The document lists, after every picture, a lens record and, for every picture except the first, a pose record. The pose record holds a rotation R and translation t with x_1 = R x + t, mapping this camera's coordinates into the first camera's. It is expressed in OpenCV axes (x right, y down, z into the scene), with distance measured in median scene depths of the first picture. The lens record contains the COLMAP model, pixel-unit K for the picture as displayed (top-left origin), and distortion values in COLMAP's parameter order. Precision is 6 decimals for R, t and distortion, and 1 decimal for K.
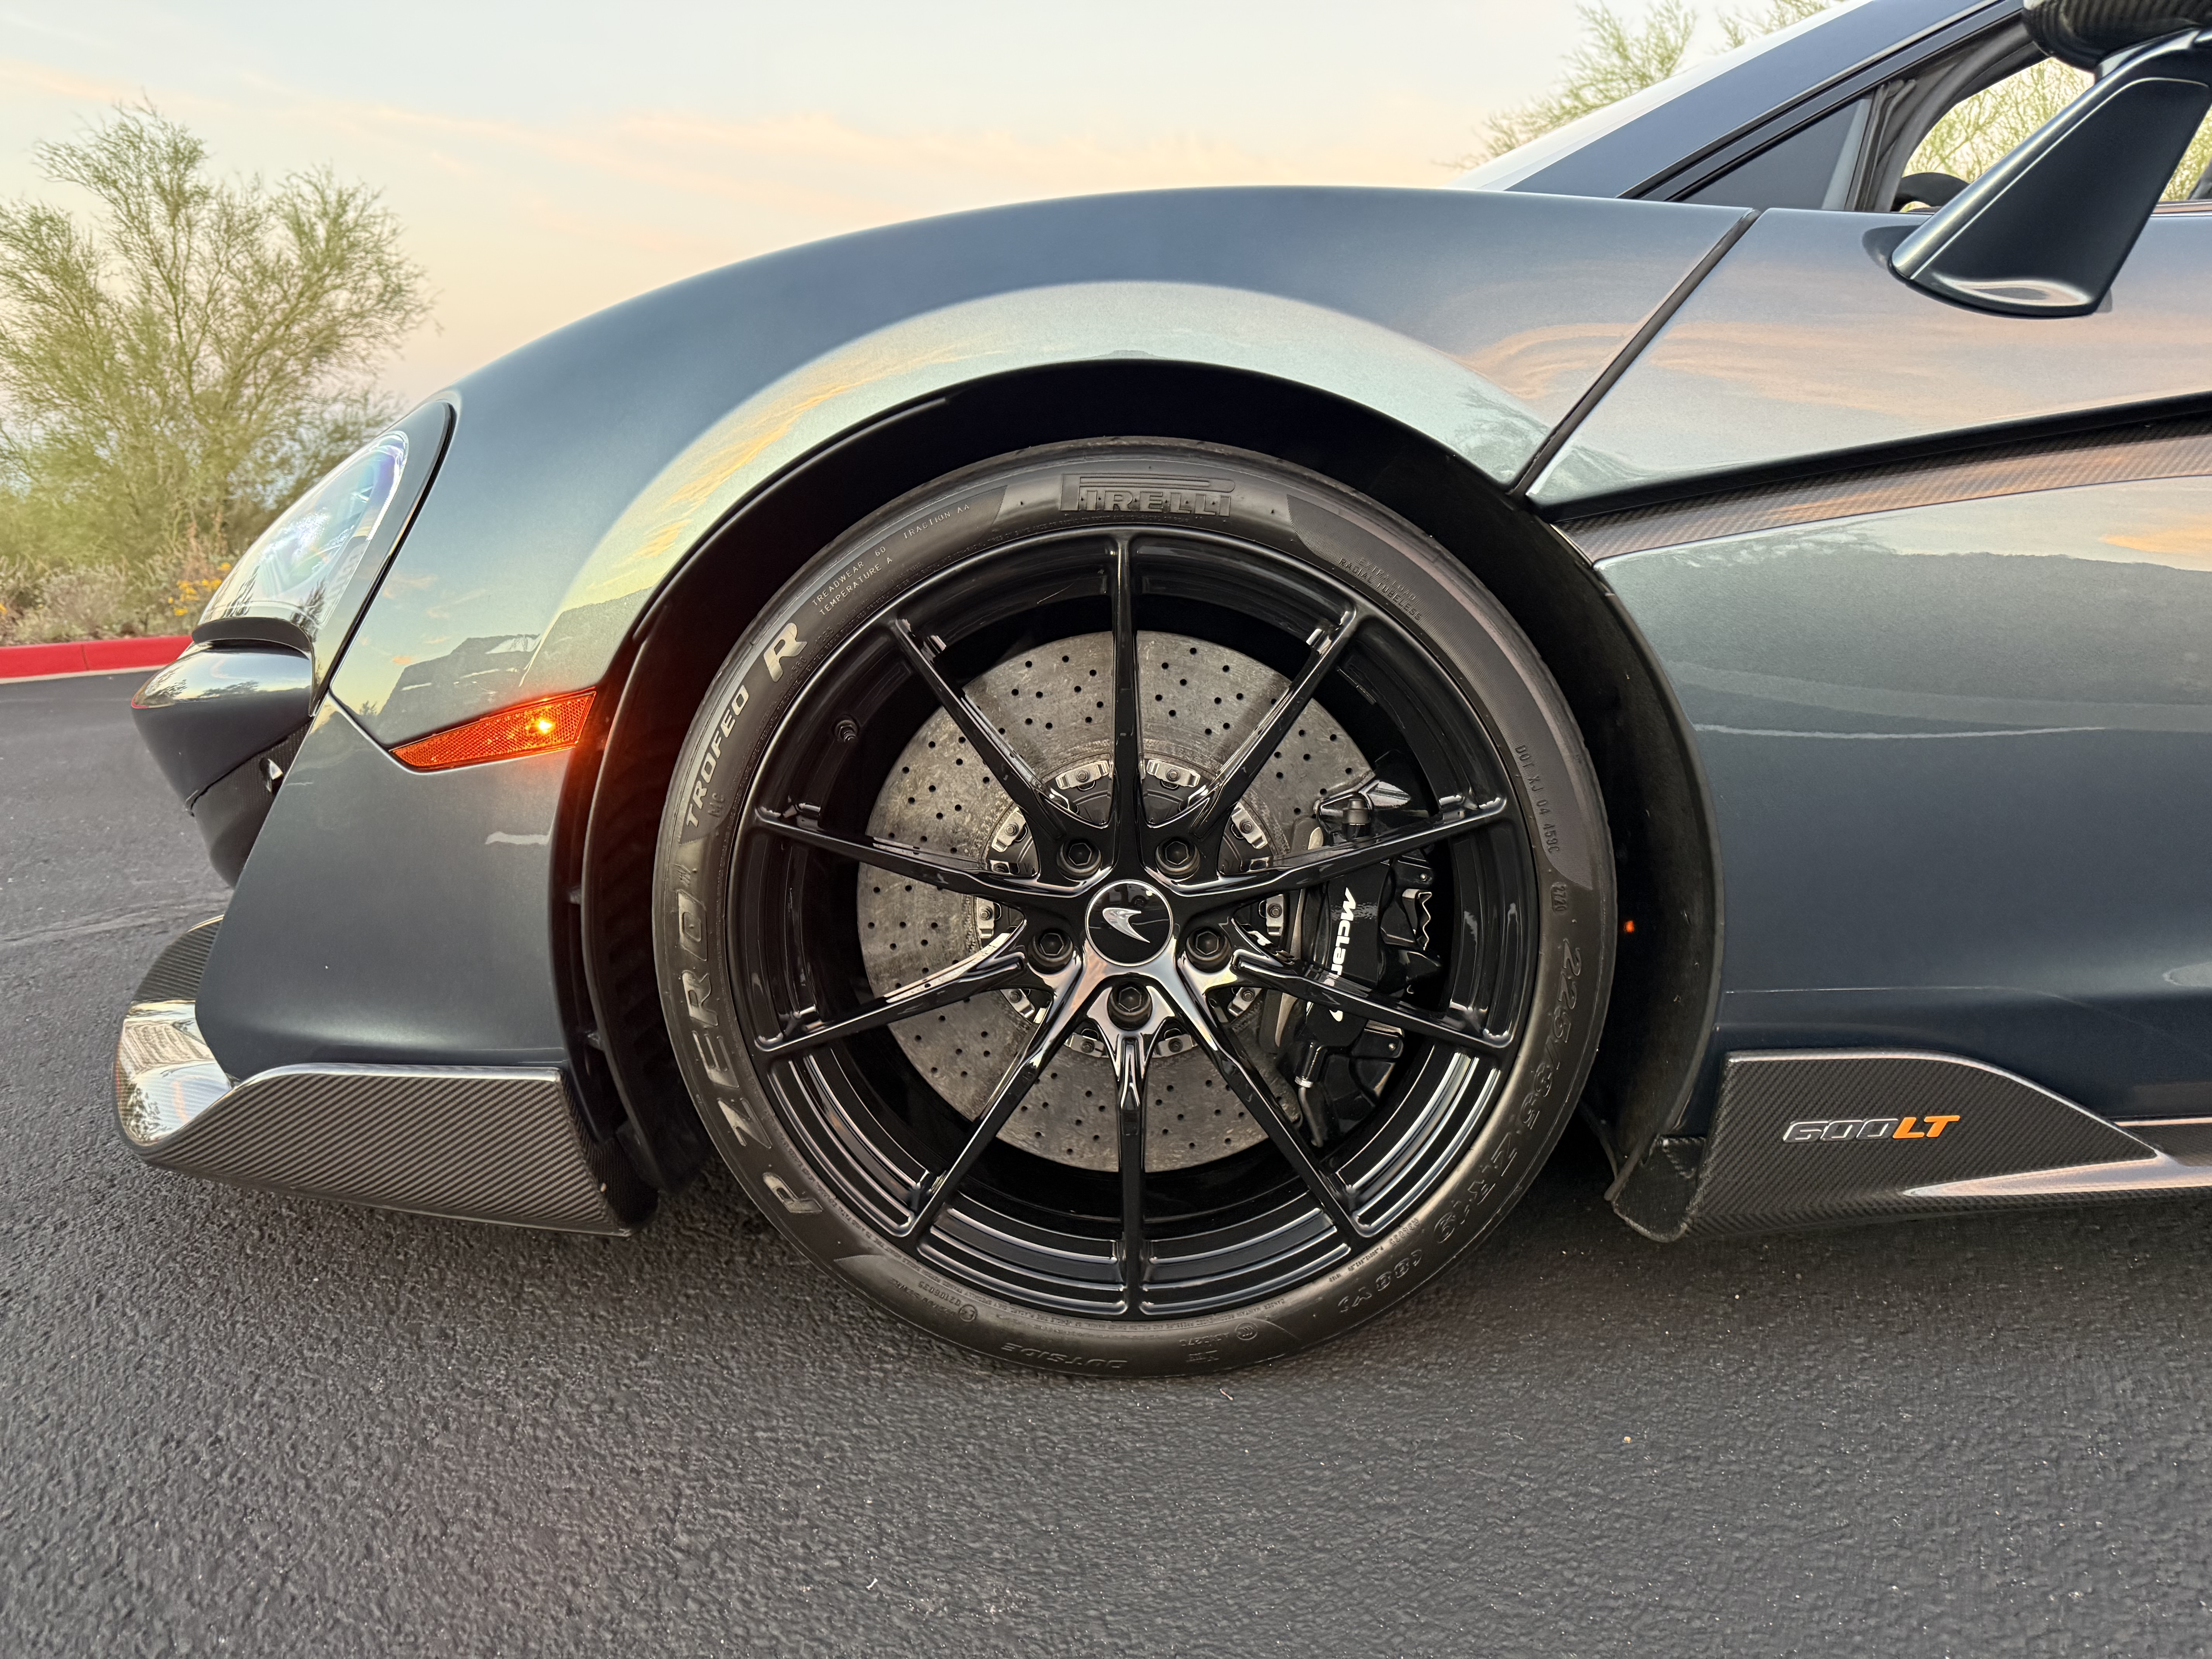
lens RADIAL K [[1580.0, 0, 1107.5], [0, 1580.0, 826.2], [0, 0, 1]] dist [0.031274, -0.027442]
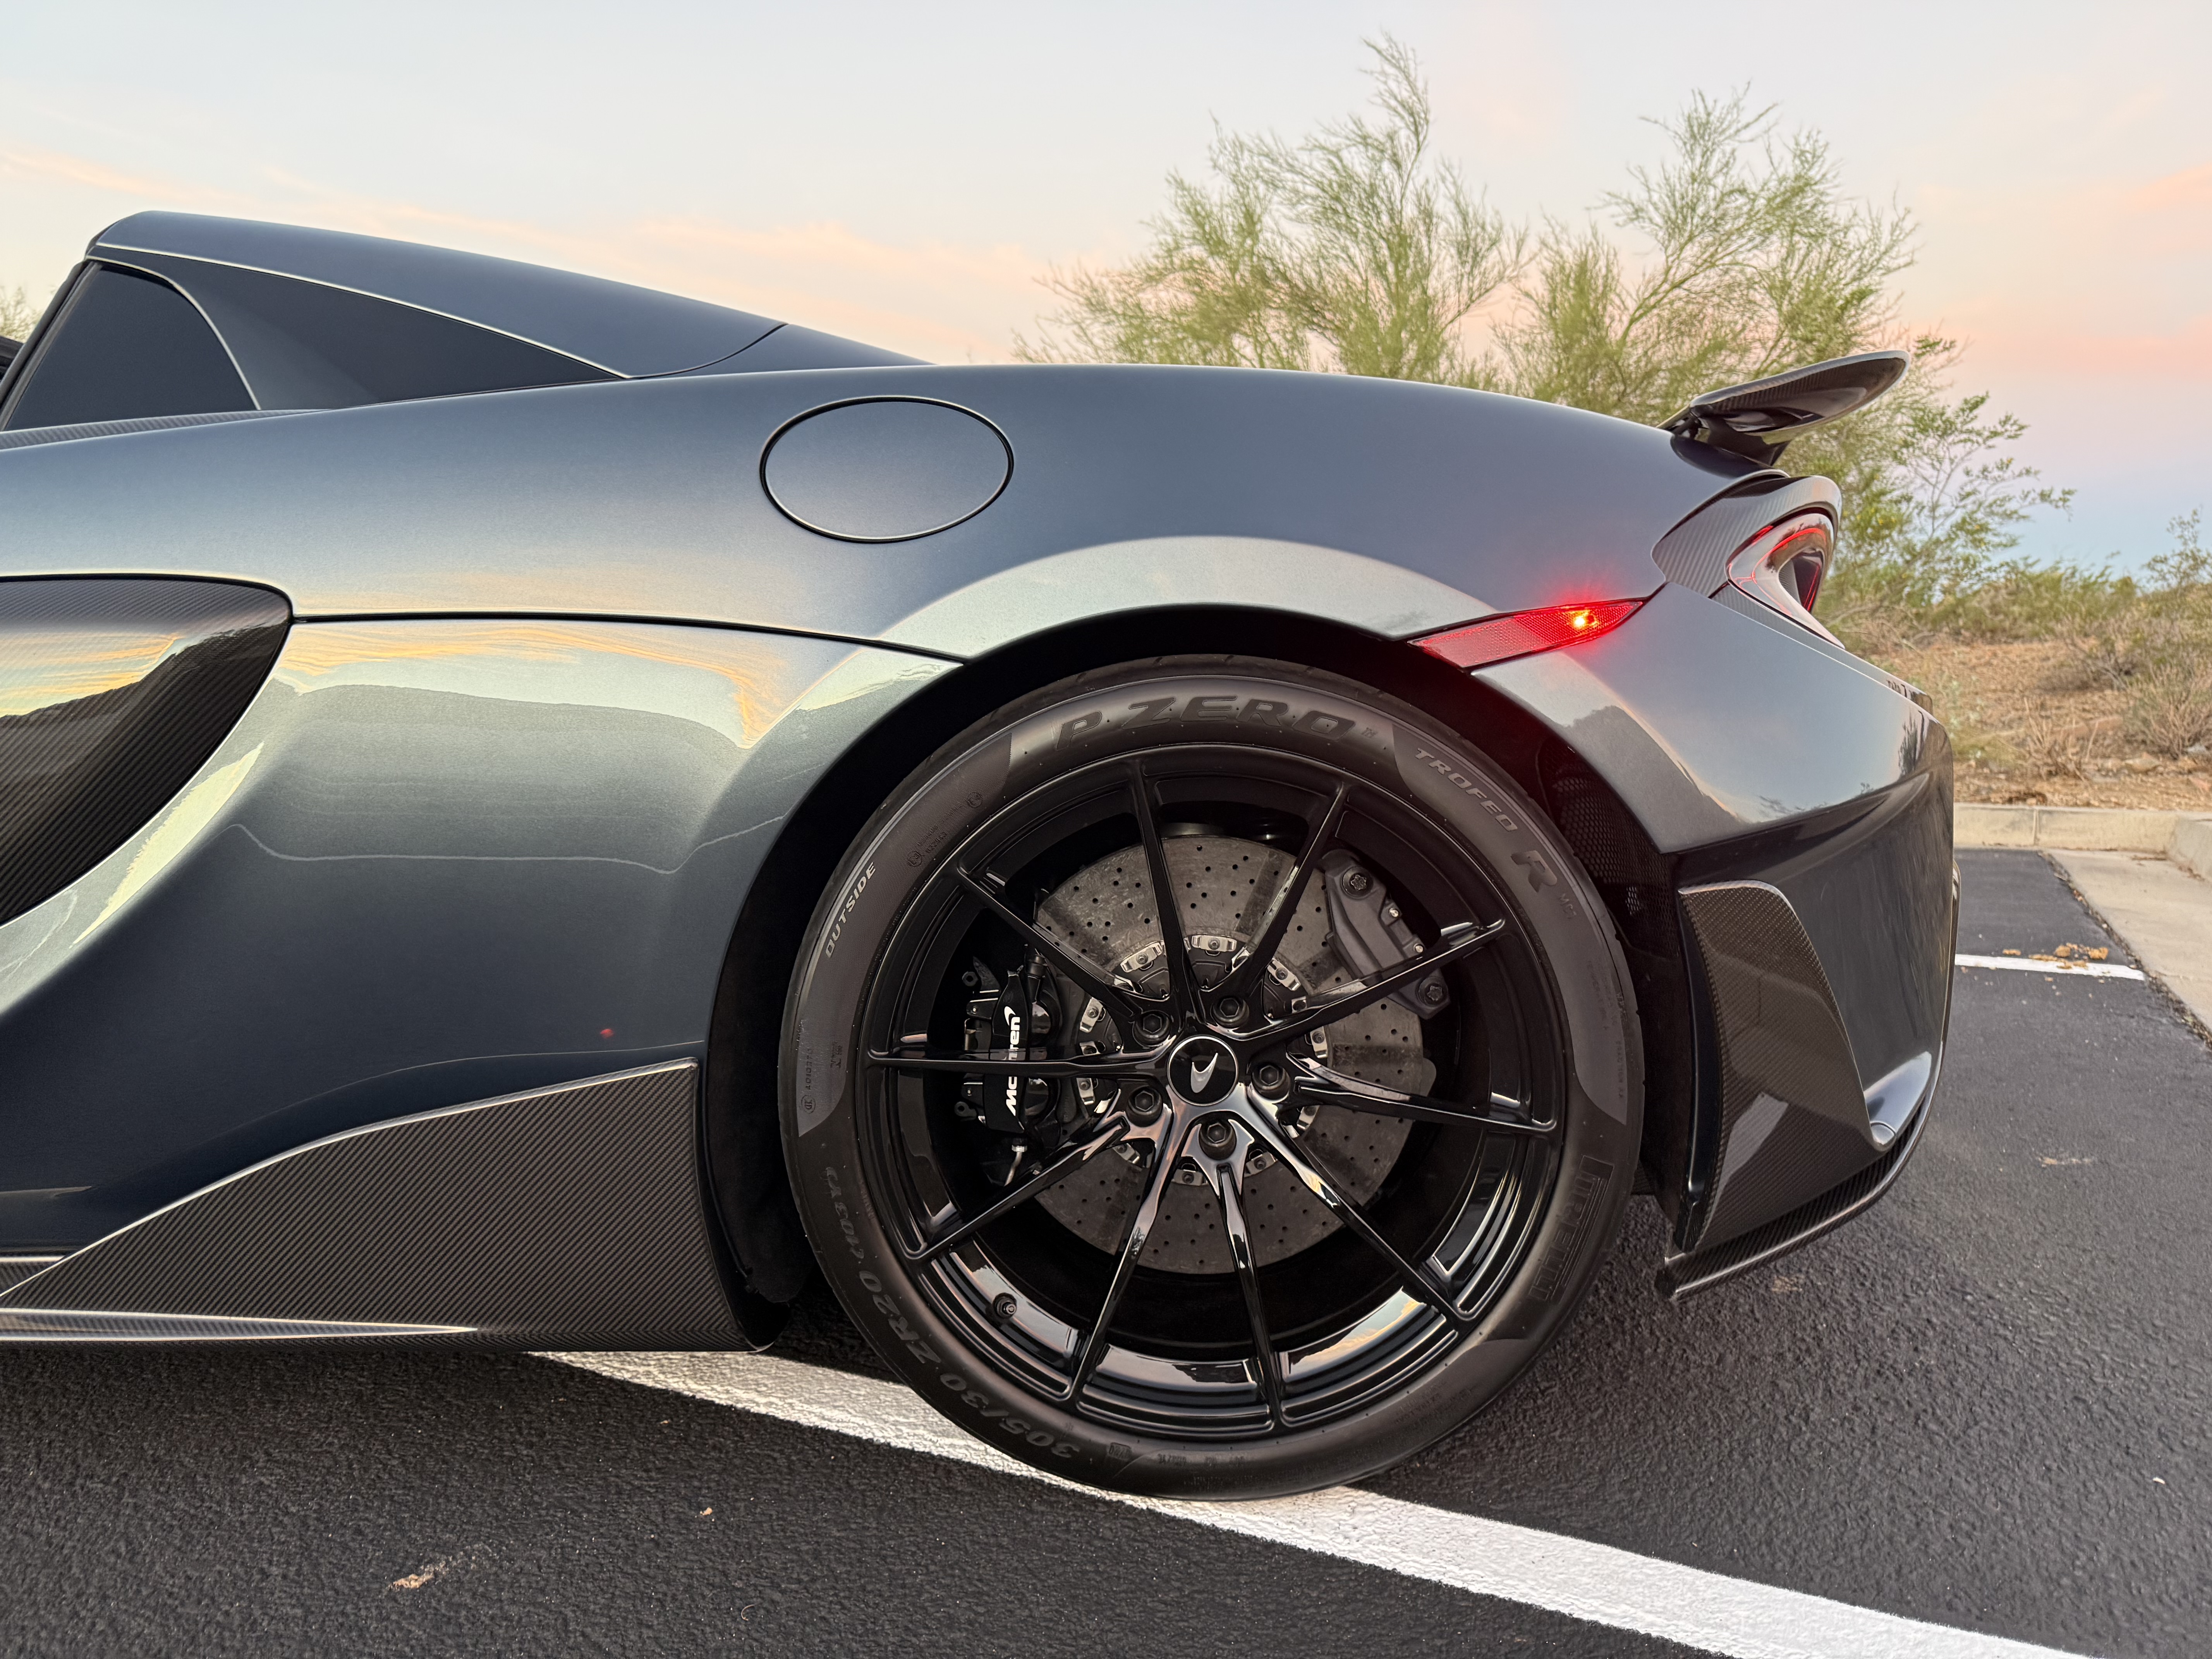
lens RADIAL K [[1580.0, 0, 1092.2], [0, 1580.0, 825.6], [0, 0, 1]] dist [0.031274, -0.027442]
pose [[0.999668, 0.025191, -0.005416, 0.264204], [-0.025485, 0.997655, -0.063516, -0.014318], [0.003803, 0.063632, 0.997966, -0.030216]]
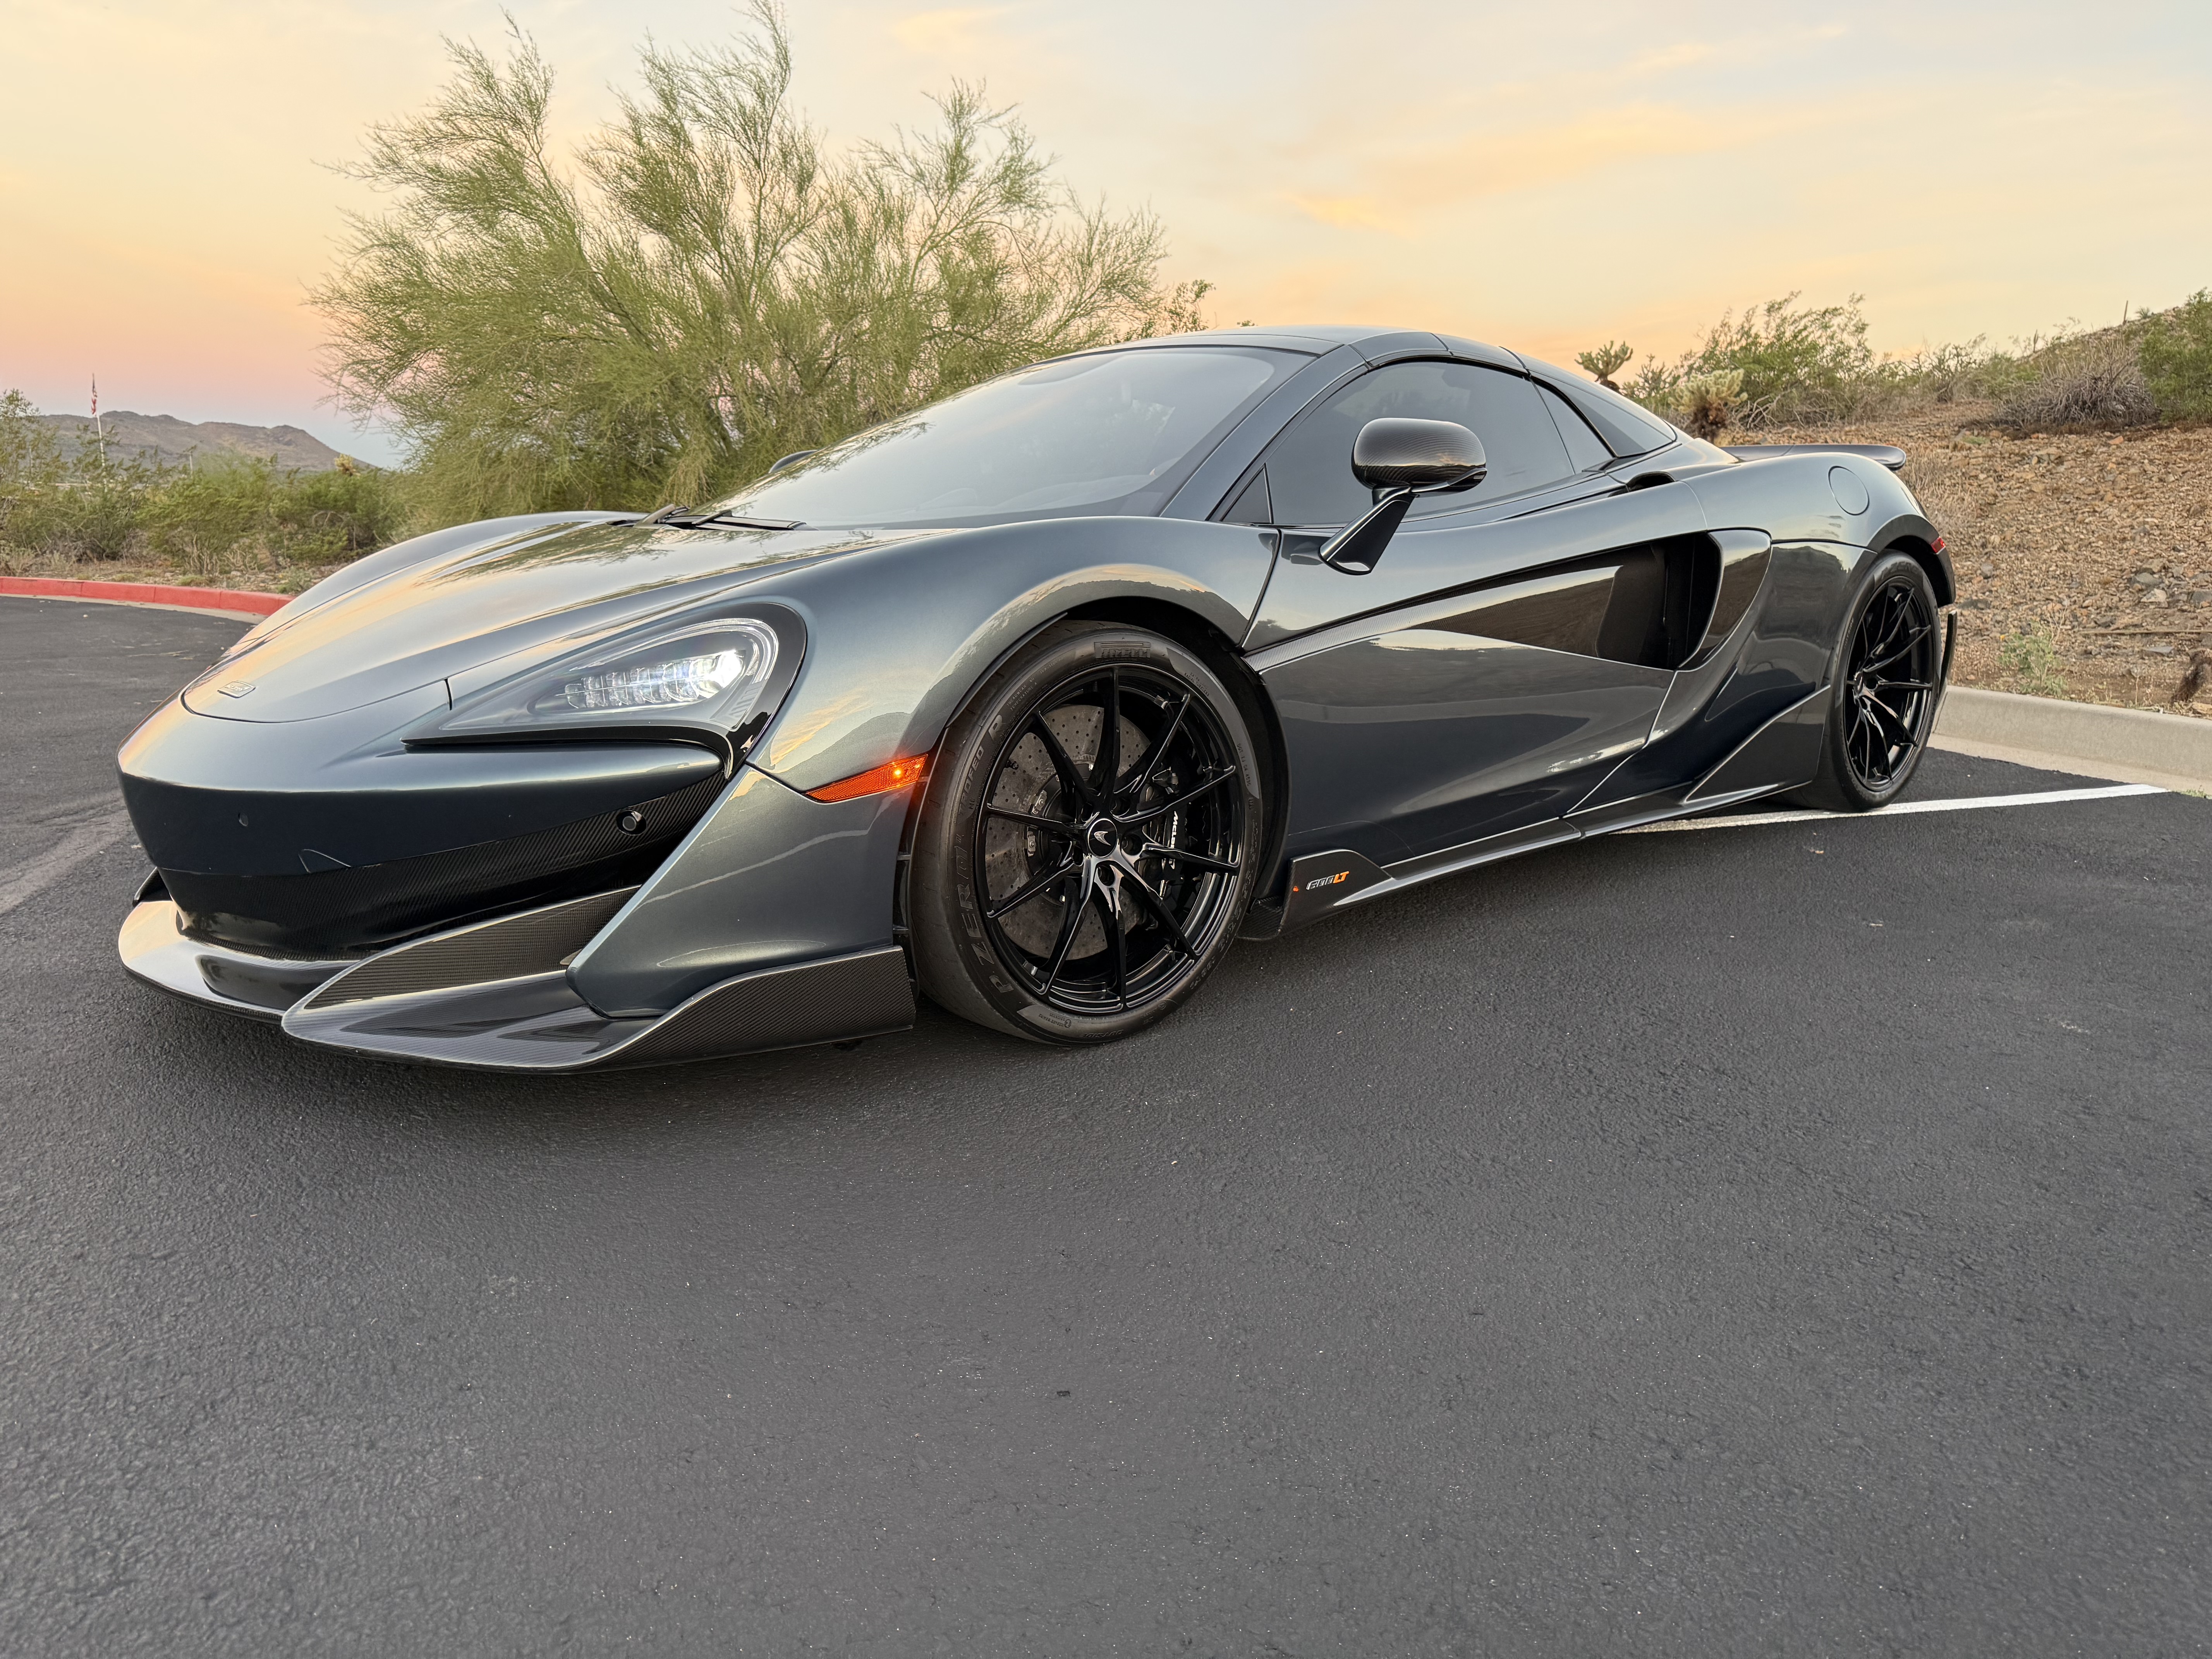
lens RADIAL K [[1580.0, 0, 1107.3], [0, 1580.0, 831.6], [0, 0, 1]] dist [0.031274, -0.027442]
pose [[0.729417, -0.115487, 0.674251, -0.159989], [0.101213, 0.993018, 0.060592, -0.008773], [-0.676541, 0.024046, 0.736013, -0.069510]]
